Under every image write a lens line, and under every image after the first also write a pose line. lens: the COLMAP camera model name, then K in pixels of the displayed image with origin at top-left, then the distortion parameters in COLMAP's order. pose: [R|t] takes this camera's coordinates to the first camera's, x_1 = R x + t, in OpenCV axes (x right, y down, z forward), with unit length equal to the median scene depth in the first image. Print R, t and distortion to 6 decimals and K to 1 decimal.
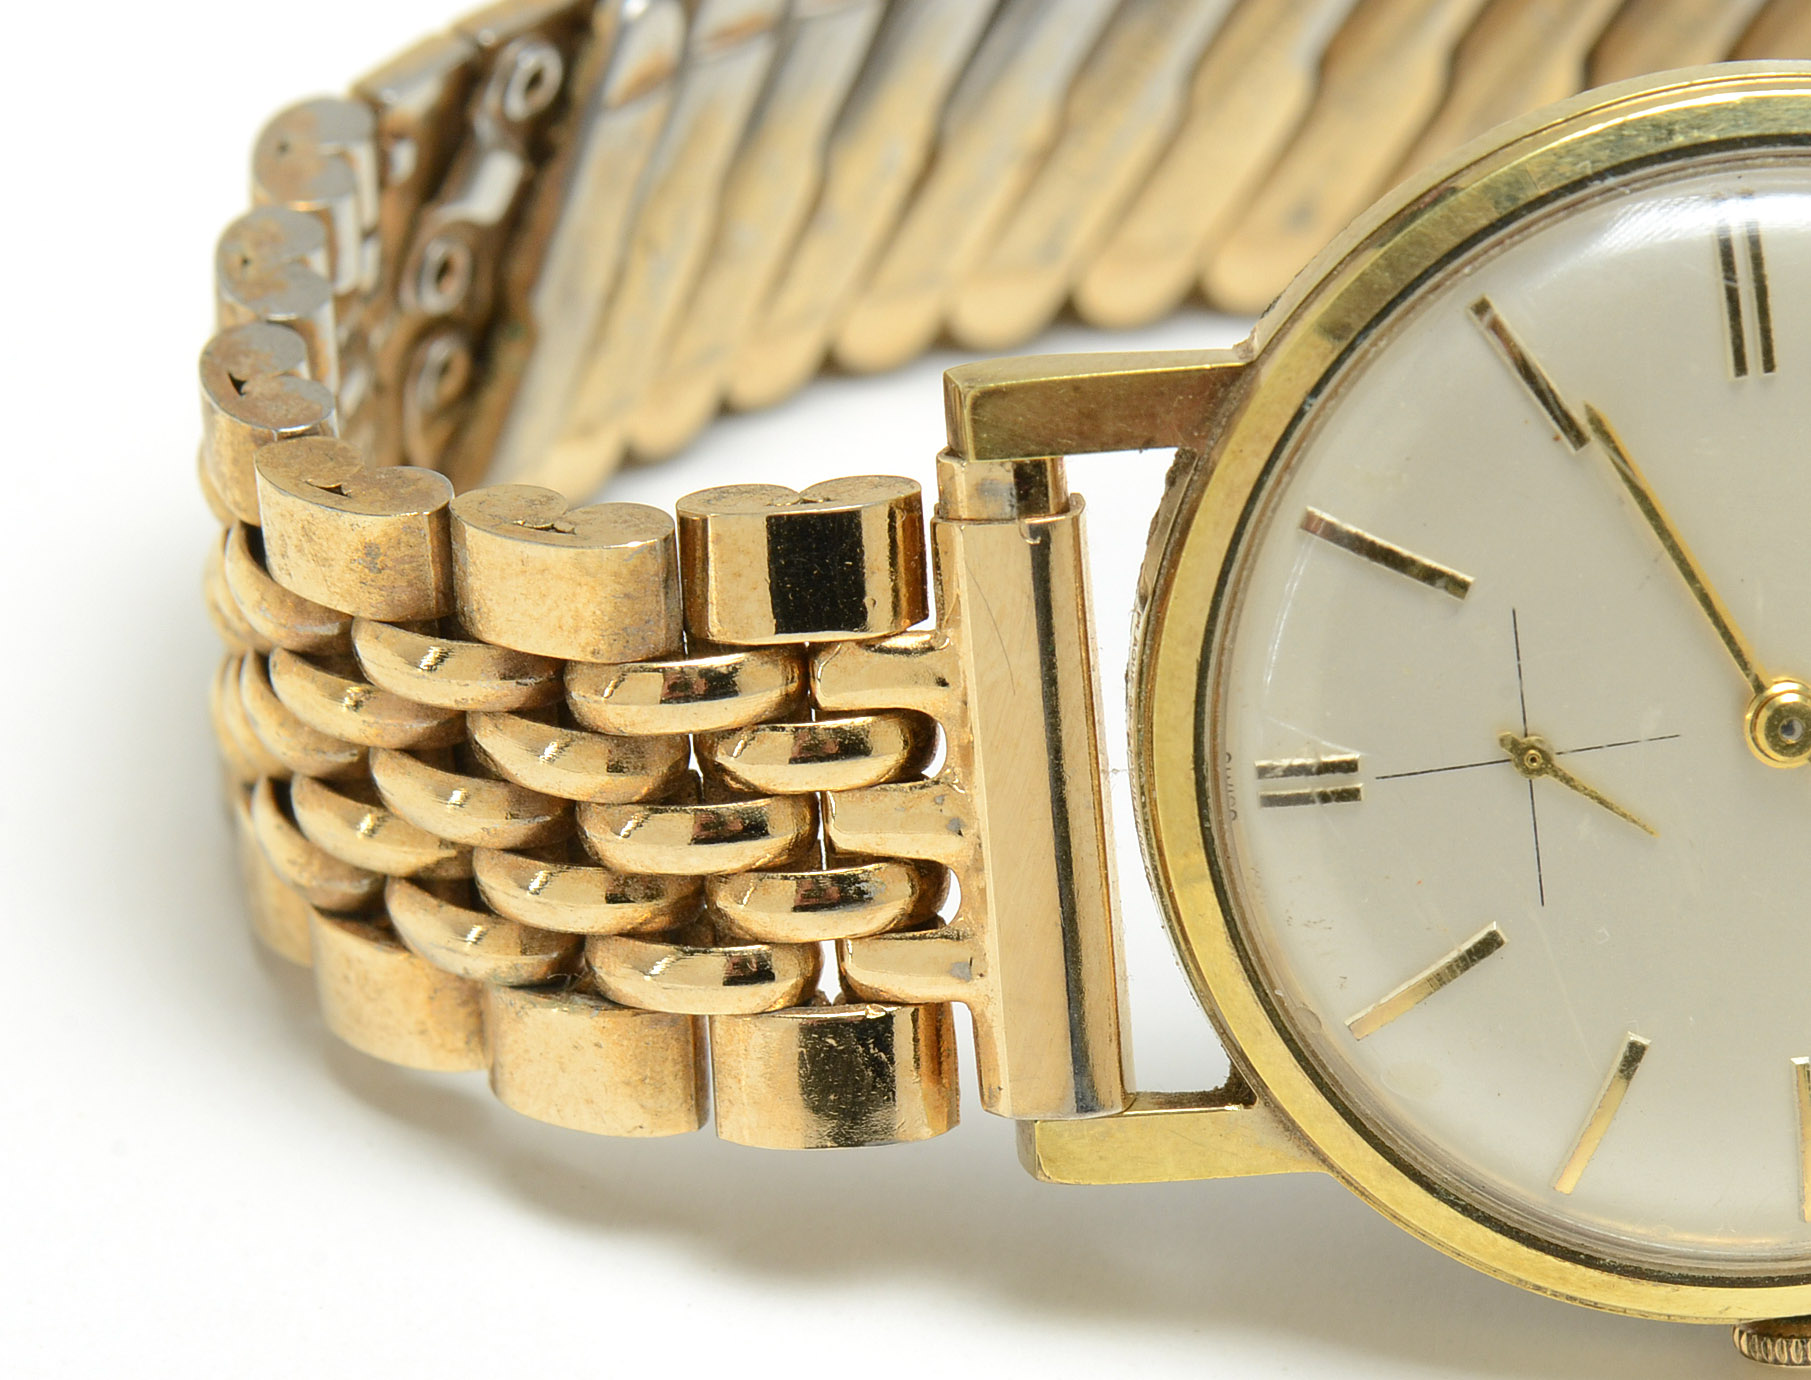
lens RADIAL K [[10527.7, 0, 905.8], [0, 10527.7, 687.0], [0, 0, 1]] dist [0.261204, 0.000000]
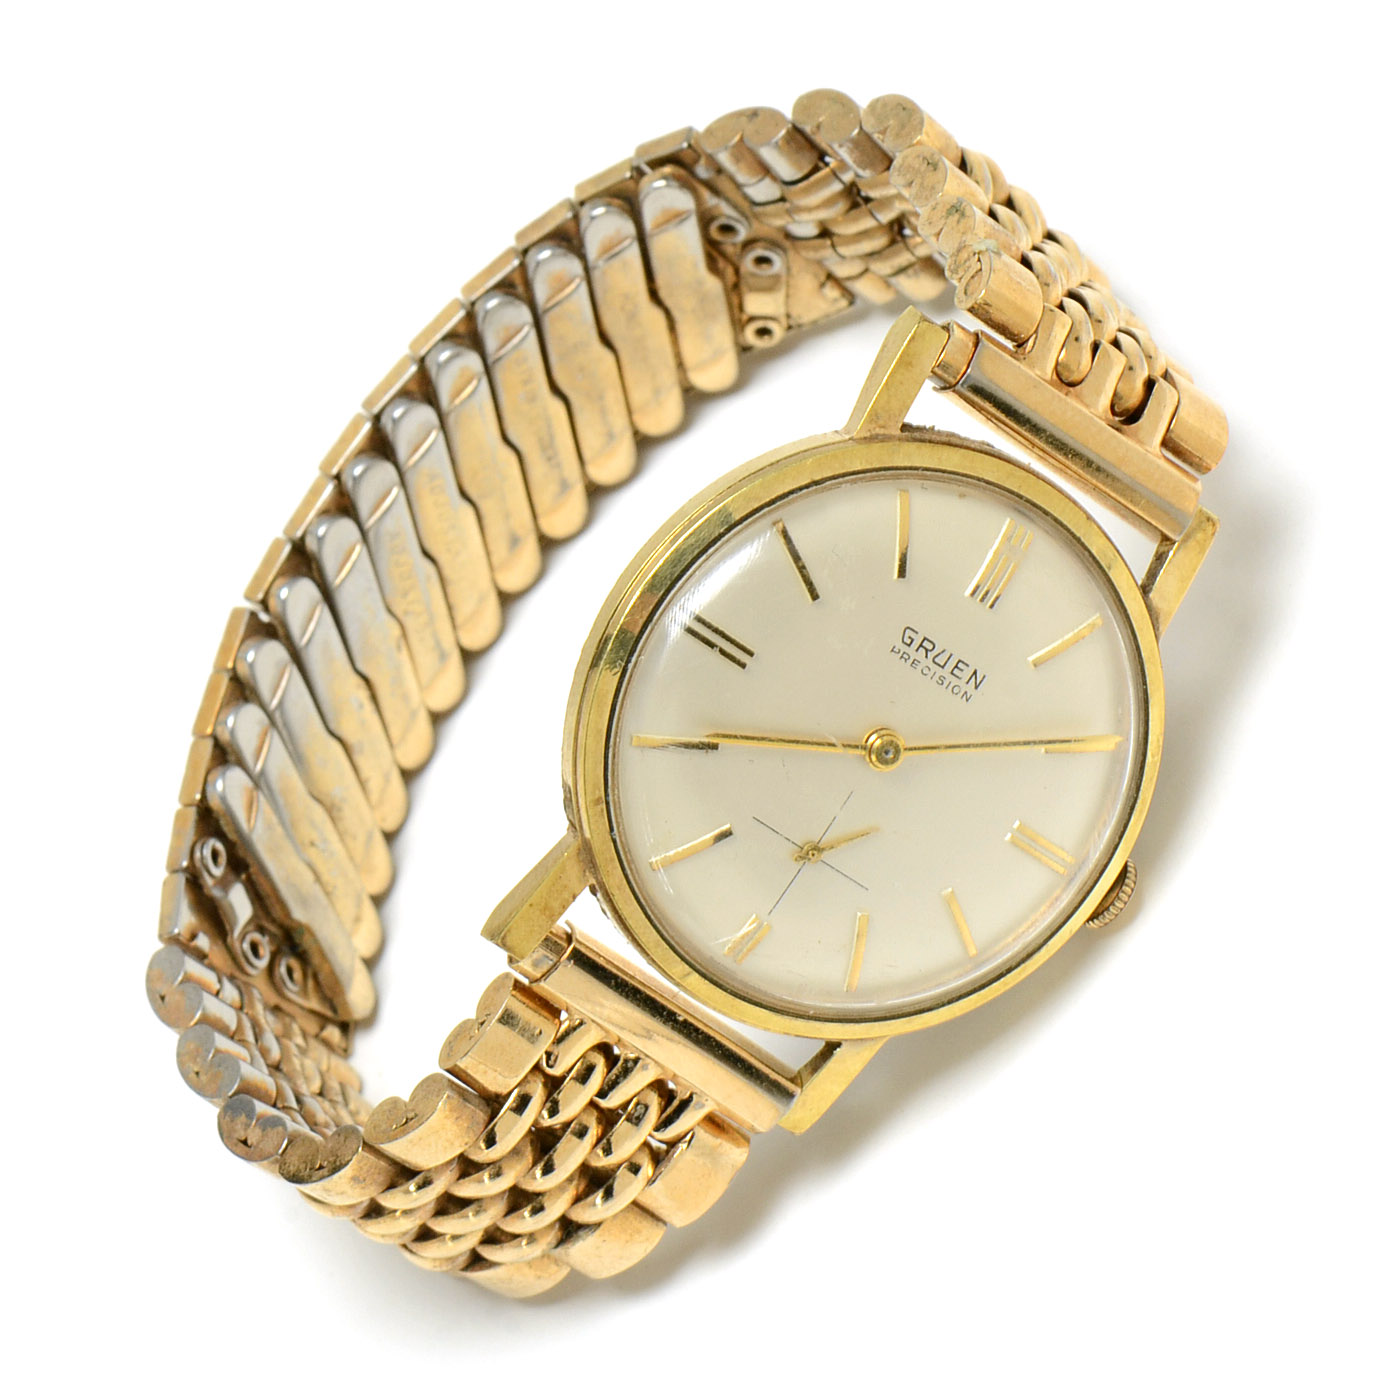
lens RADIAL K [[9108.5, 0, 695.6], [0, 9108.5, 695.2], [0, 0, 1]] dist [-0.051191, 0.000000]
pose [[0.679392, -0.712537, -0.175263, 0.376833], [0.732217, 0.642766, 0.225189, -0.429206], [-0.047802, -0.281322, 0.958422, -0.691323]]
